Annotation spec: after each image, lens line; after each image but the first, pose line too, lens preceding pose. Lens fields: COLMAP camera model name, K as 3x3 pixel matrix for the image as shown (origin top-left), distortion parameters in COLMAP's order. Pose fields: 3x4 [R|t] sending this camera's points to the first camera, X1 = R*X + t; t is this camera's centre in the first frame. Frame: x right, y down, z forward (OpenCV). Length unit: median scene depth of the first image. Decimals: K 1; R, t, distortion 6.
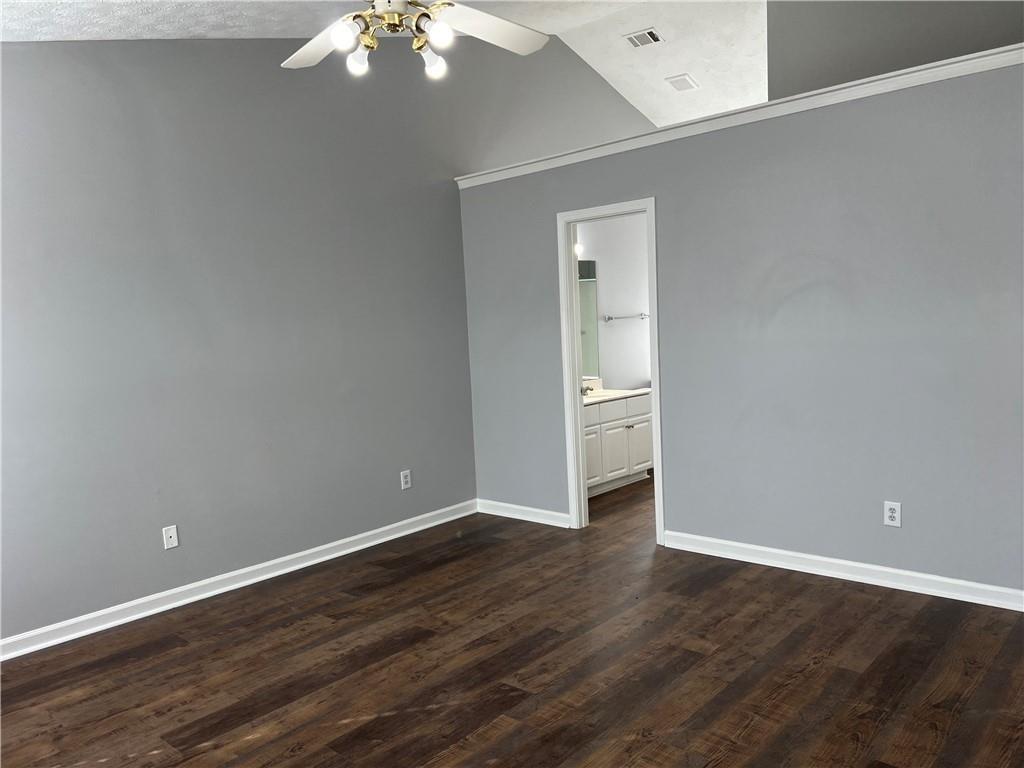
lens RADIAL K [[762.8, 0, 513.3], [0, 762.8, 409.2], [0, 0, 1]] dist [-0.000266, -0.005587]
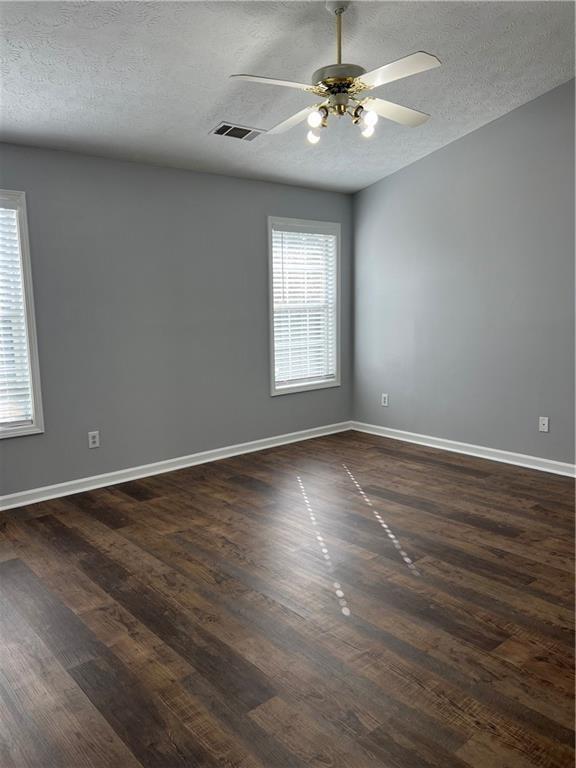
lens RADIAL K [[572.1, 0, 288.0], [0, 572.1, 384.0], [0, 0, 1]] dist [-0.000266, -0.005587]
pose [[-0.114238, 0.198685, -0.973383, 0.844897], [-0.094897, 0.973134, 0.209771, -0.121303], [0.988911, 0.116335, -0.092314, 0.718447]]
